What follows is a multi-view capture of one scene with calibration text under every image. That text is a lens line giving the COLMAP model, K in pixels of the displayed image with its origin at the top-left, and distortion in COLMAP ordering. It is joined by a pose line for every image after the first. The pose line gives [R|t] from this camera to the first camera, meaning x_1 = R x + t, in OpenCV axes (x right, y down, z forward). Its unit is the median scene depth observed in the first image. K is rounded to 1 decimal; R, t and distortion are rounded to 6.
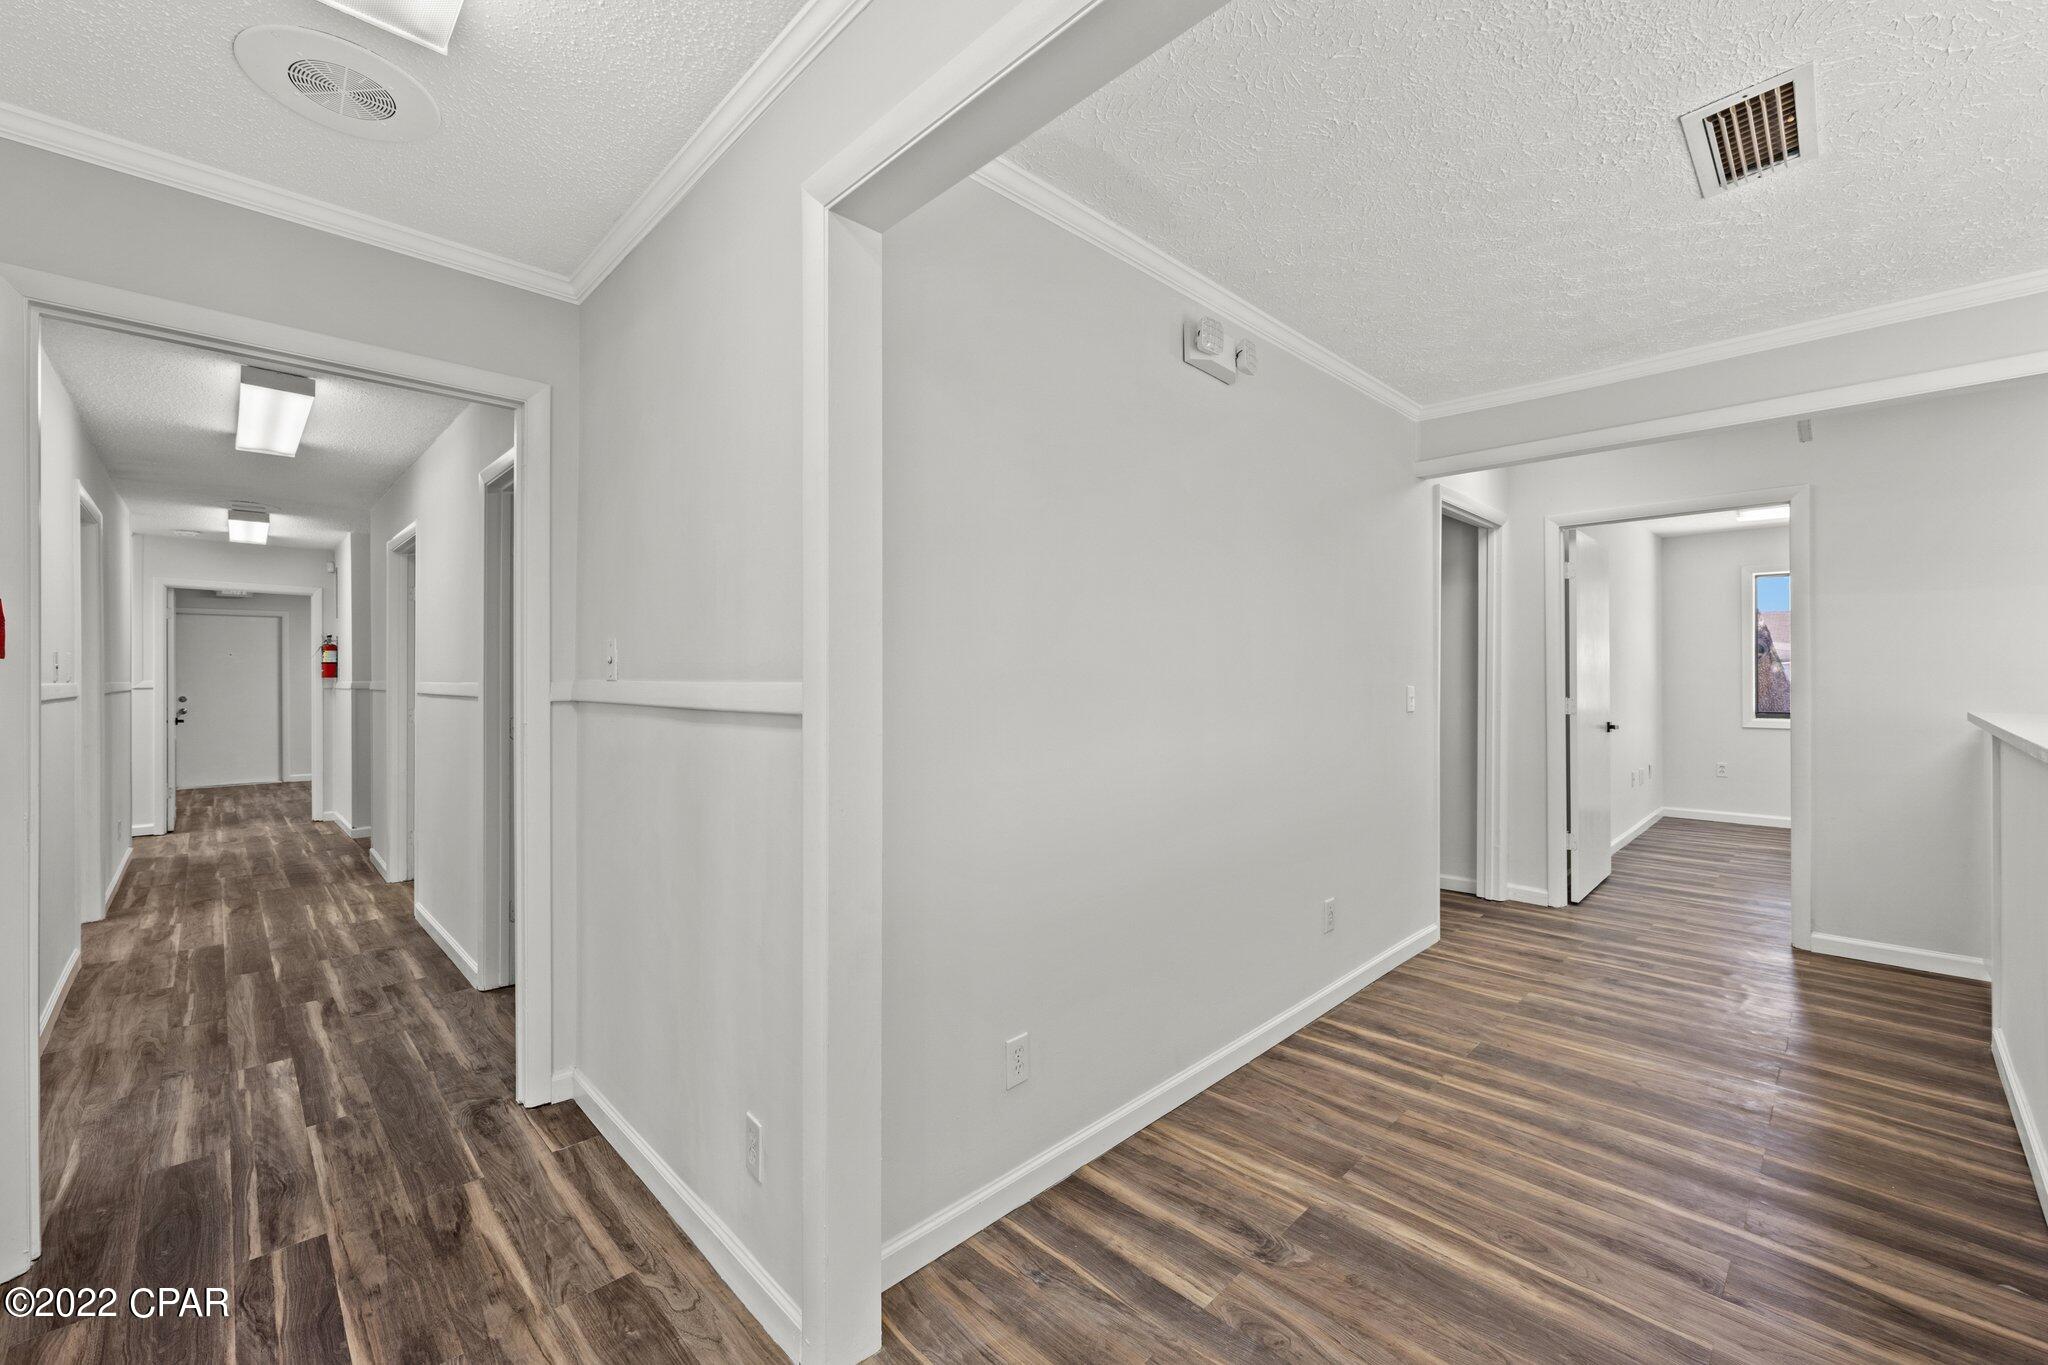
lens RADIAL K [[821.2, 0, 1027.5], [0, 821.2, 677.1], [0, 0, 1]] dist [-0.005716, 0.000406]
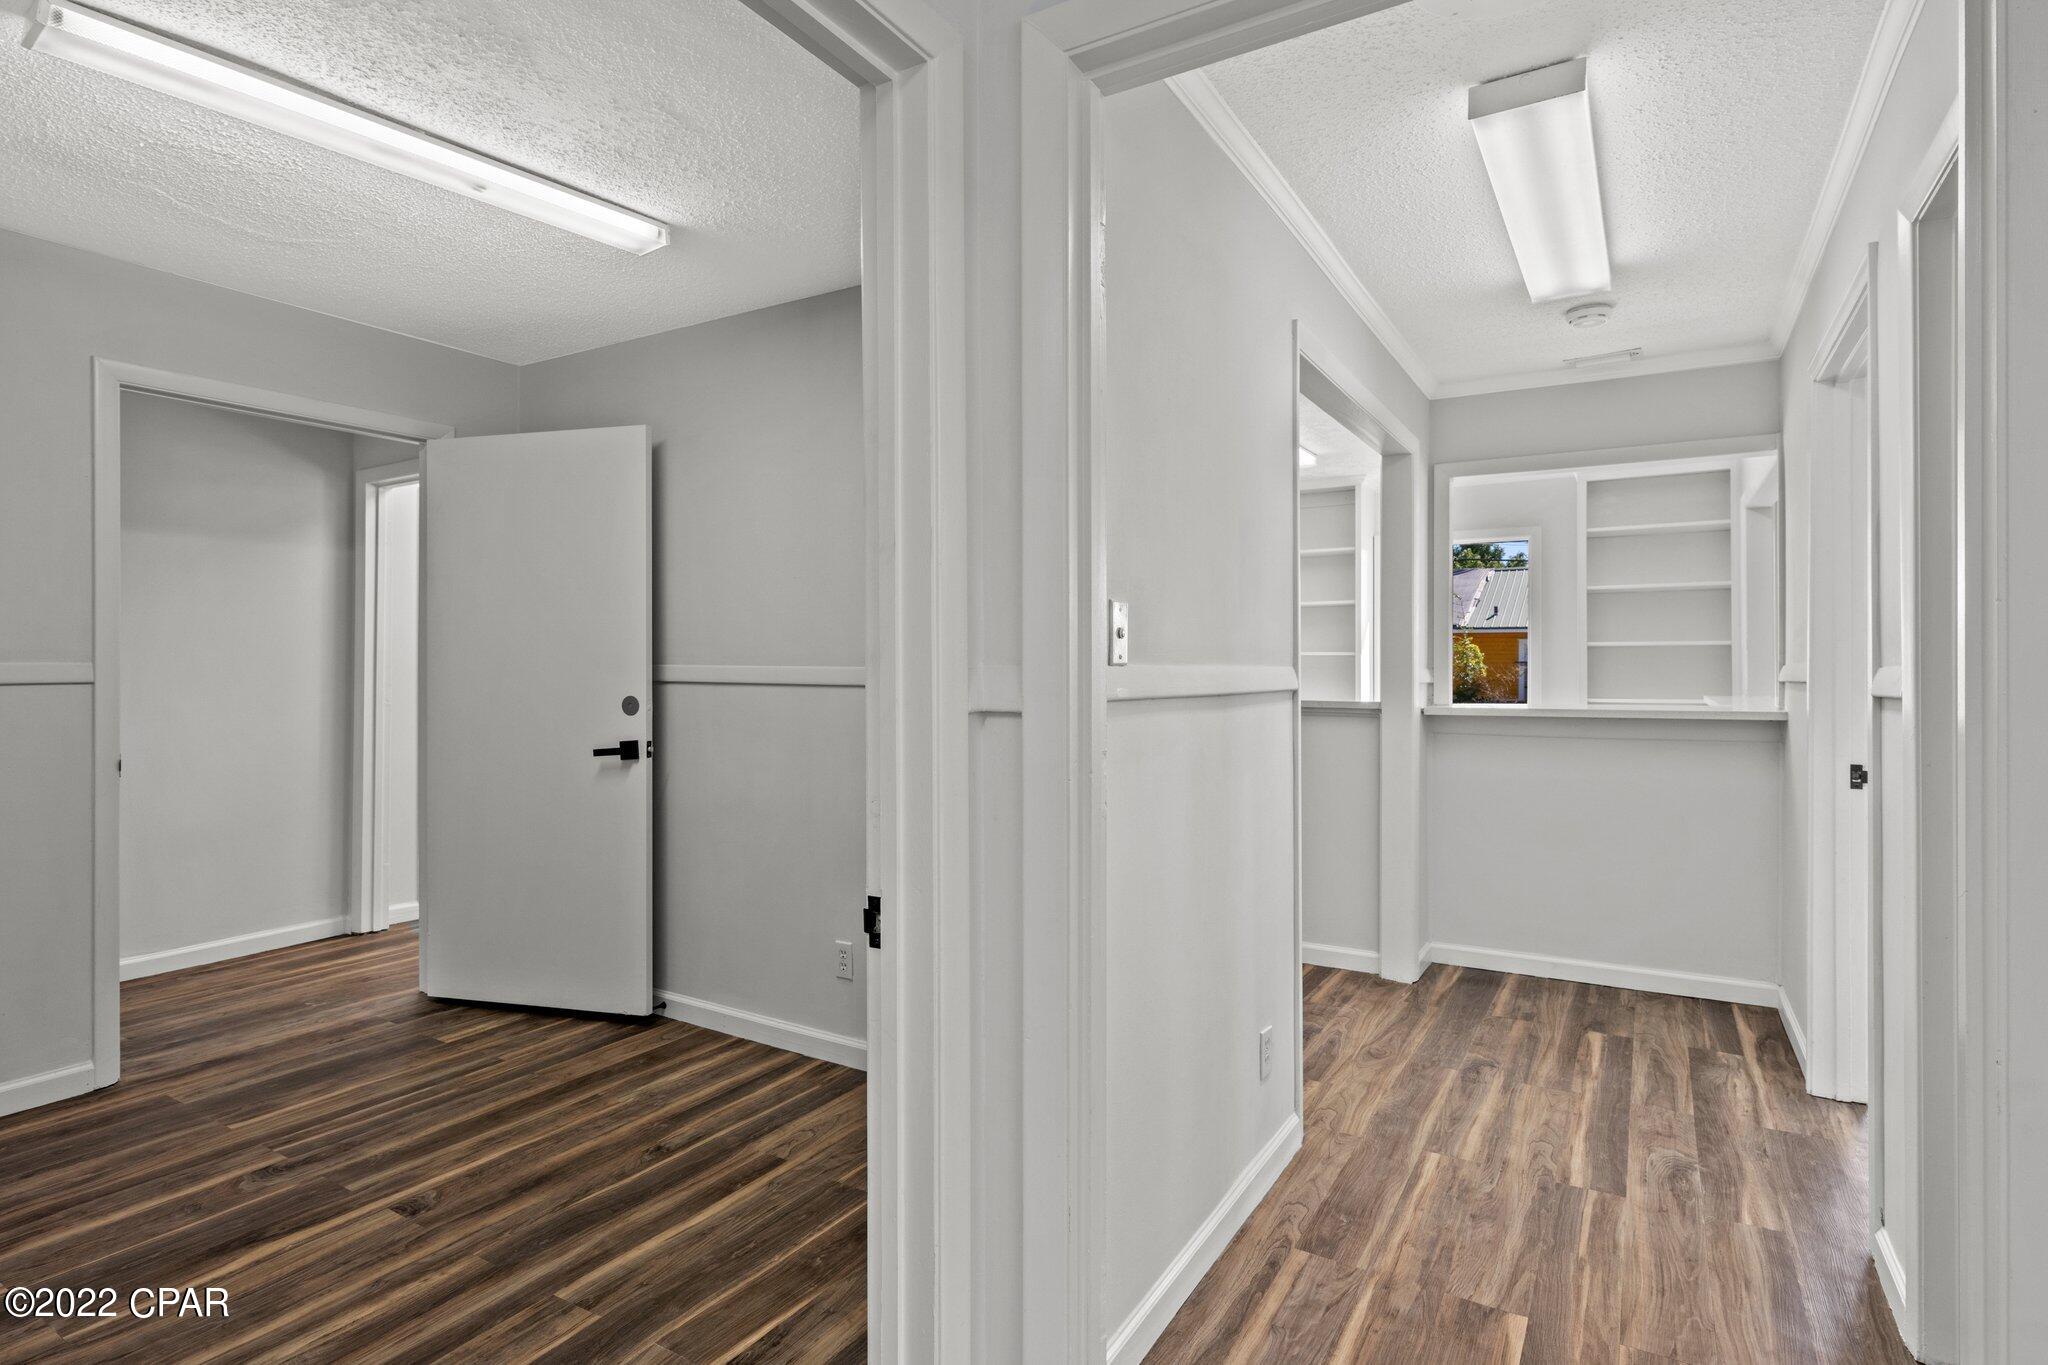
lens RADIAL K [[1039.6, 0, 1020.4], [0, 1039.6, 668.5], [0, 0, 1]] dist [-0.003179, 0.000218]
pose [[-0.244447, 0.004985, 0.969650, -1.291056], [0.003548, 0.999985, -0.004246, 0.011567], [-0.969656, 0.002402, -0.244461, 1.286049]]
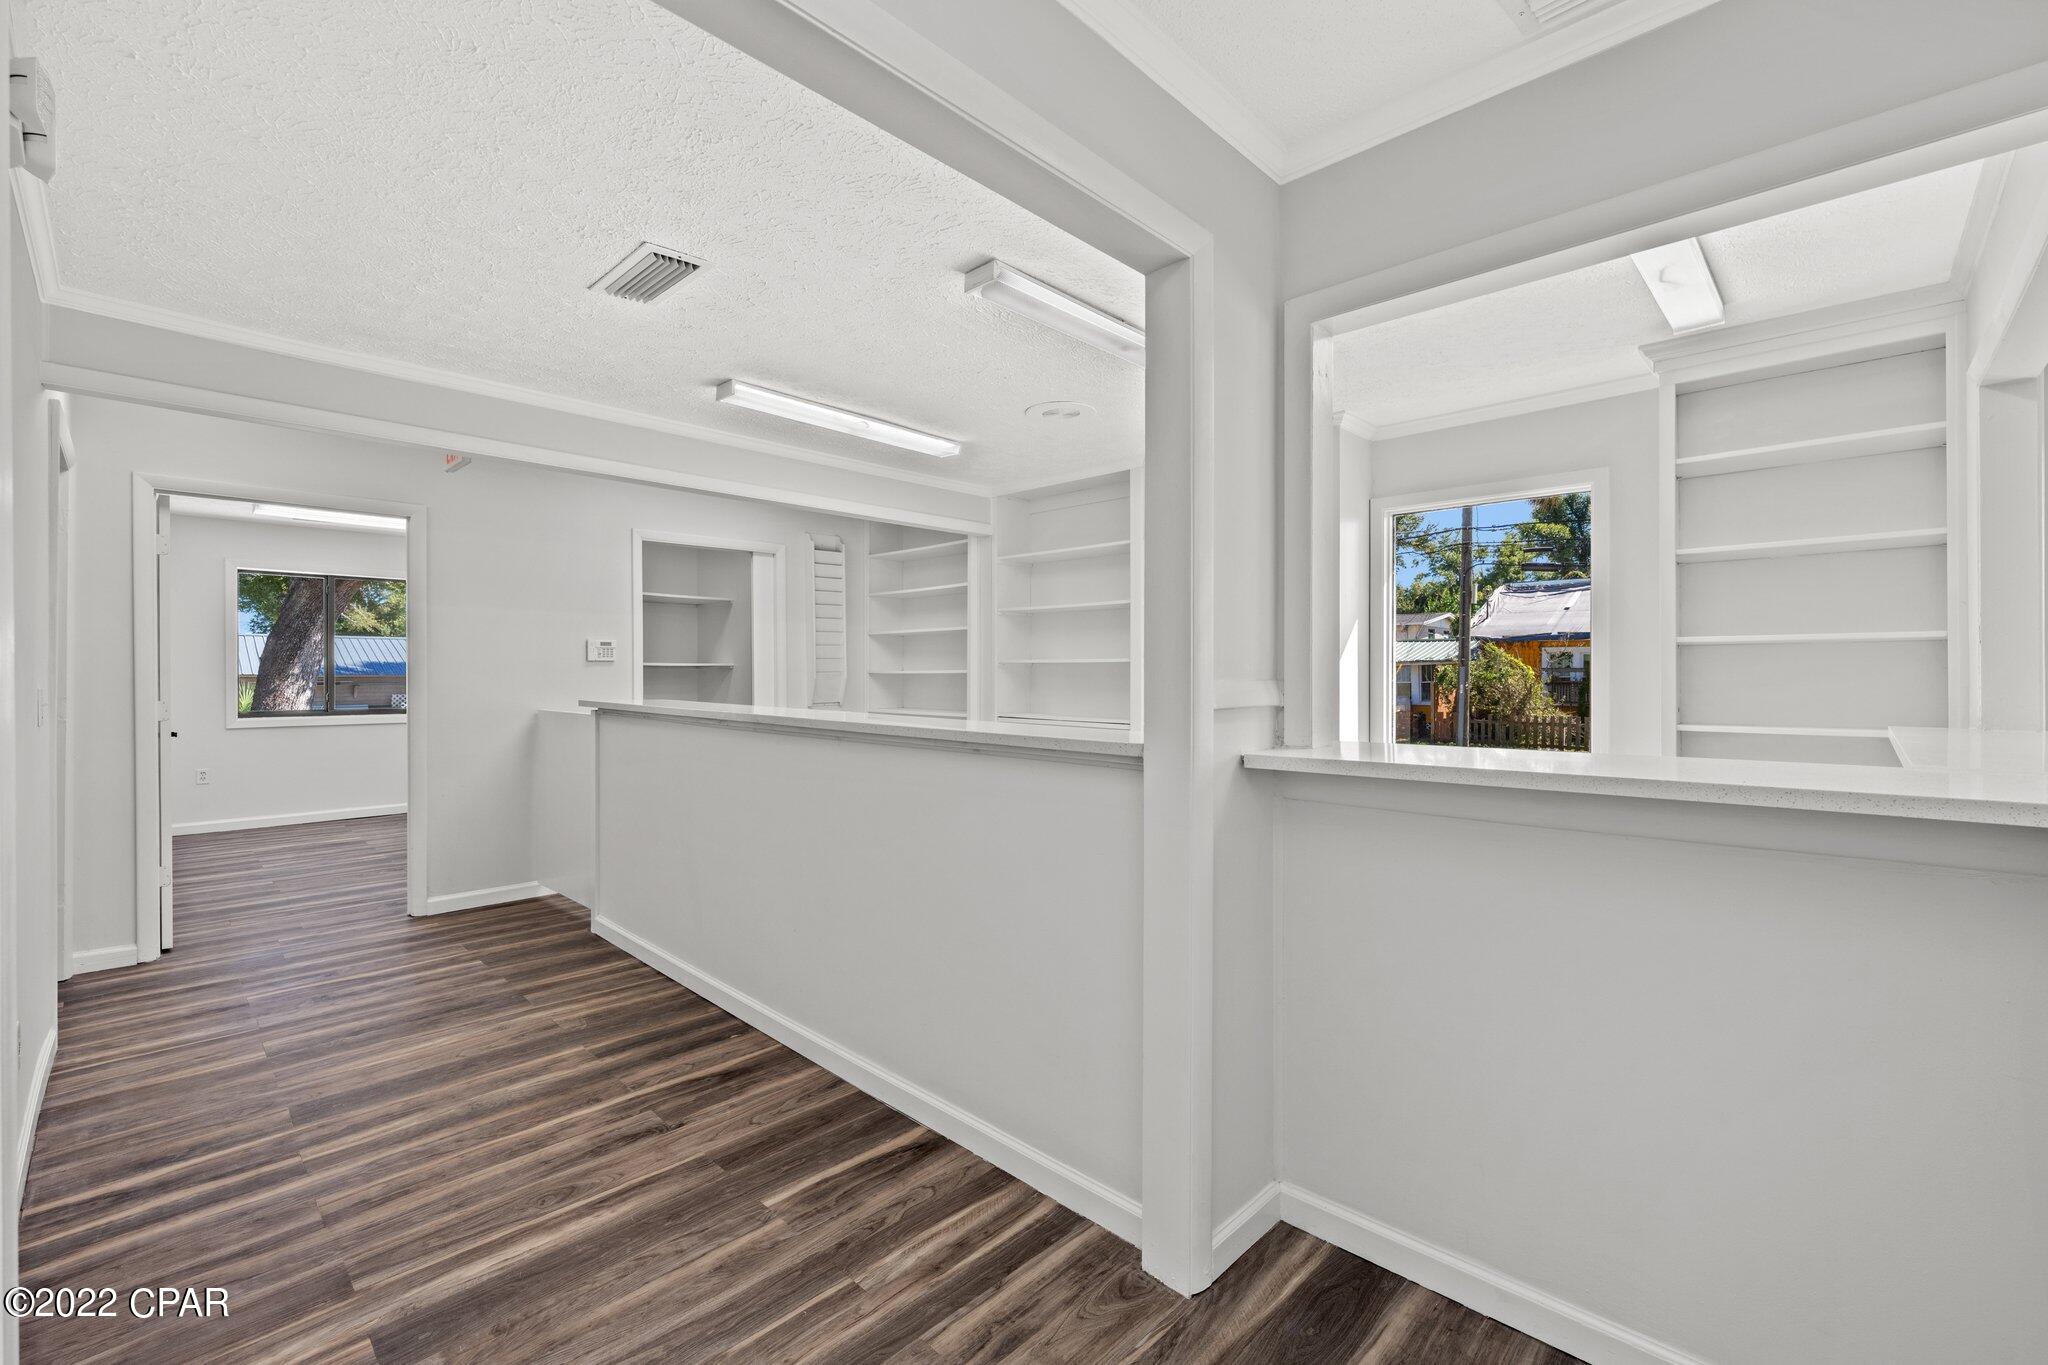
lens RADIAL K [[861.2, 0, 1027.6], [0, 861.2, 673.6], [0, 0, 1]] dist [-0.000675, 0.000362]
pose [[-0.029815, 0.003398, 0.999550, -0.449052], [-0.000704, 0.999994, -0.003420, 0.003018], [-0.999555, -0.000806, -0.029812, 0.334199]]
